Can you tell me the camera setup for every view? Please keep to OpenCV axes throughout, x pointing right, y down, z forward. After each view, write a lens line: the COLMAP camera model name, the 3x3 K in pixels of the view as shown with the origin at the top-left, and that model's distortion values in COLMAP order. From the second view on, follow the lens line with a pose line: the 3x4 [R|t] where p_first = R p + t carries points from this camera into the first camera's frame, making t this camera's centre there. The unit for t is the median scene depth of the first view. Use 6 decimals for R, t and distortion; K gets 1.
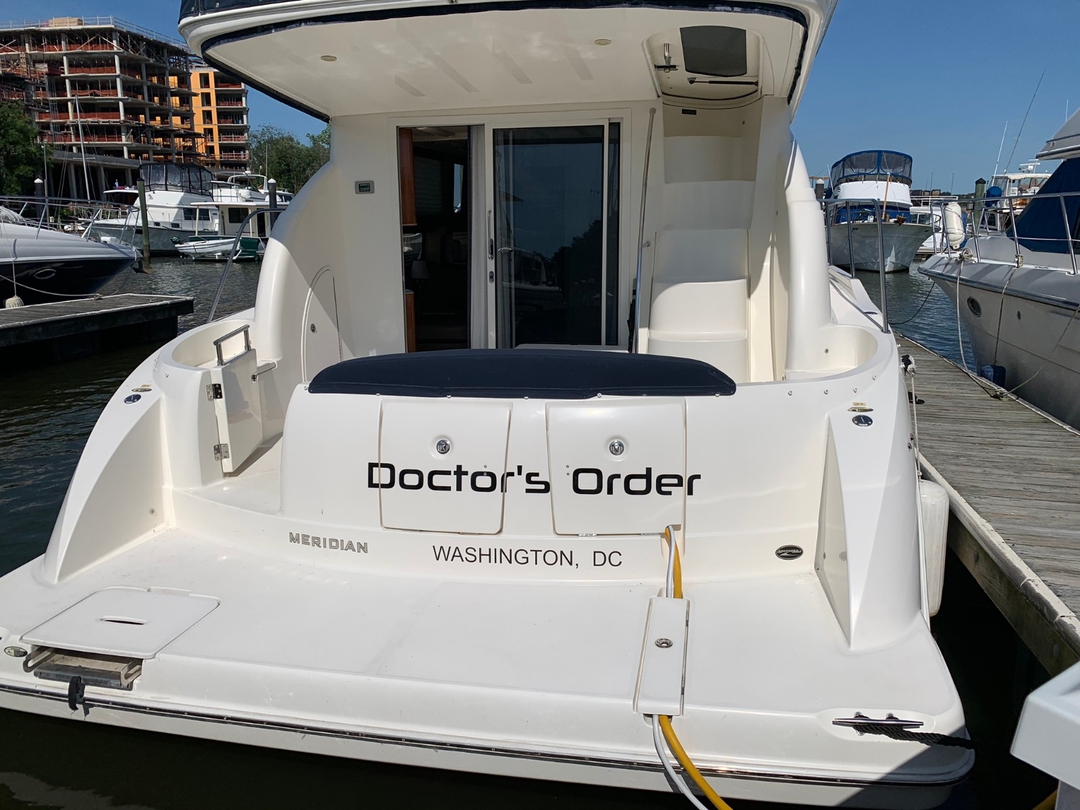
lens RADIAL K [[818.3, 0, 540.0], [0, 818.3, 405.0], [0, 0, 1]] dist [0.000439, -0.001875]
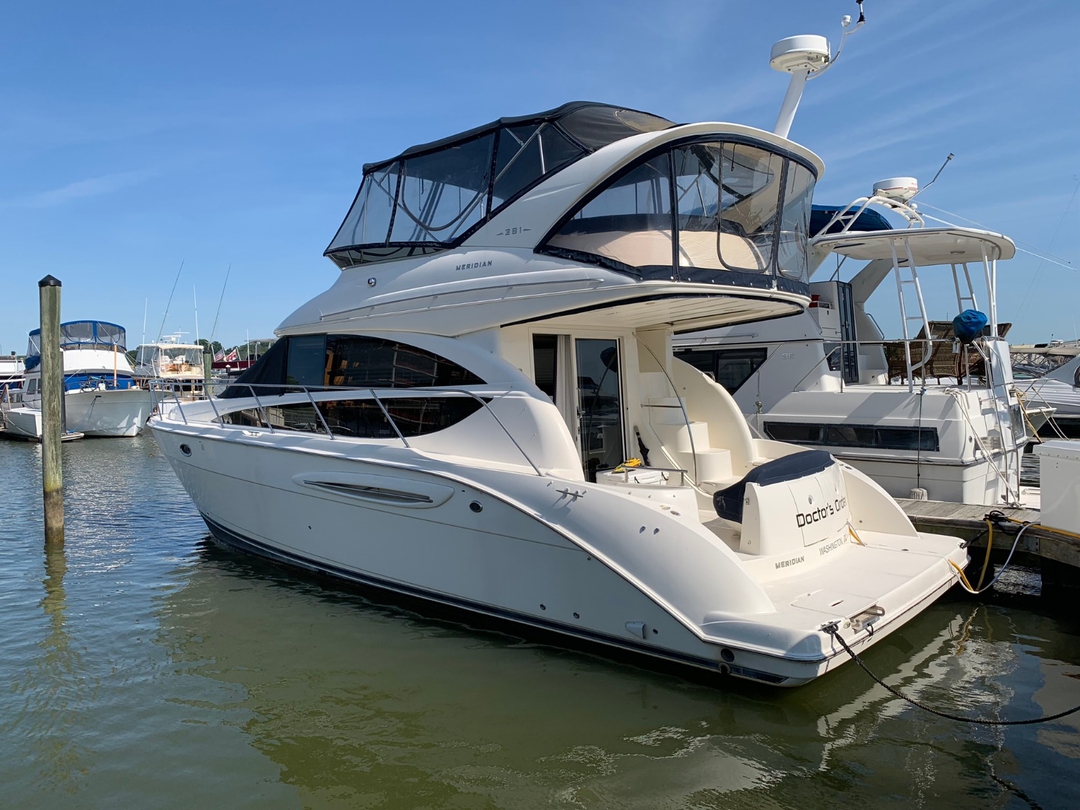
lens RADIAL K [[818.3, 0, 540.0], [0, 818.3, 405.0], [0, 0, 1]] dist [0.000439, -0.001875]
pose [[0.534838, -0.037083, 0.844141, -0.151851], [0.201966, 0.975688, -0.085102, -0.010032], [-0.820462, 0.216003, 0.529324, 0.028060]]
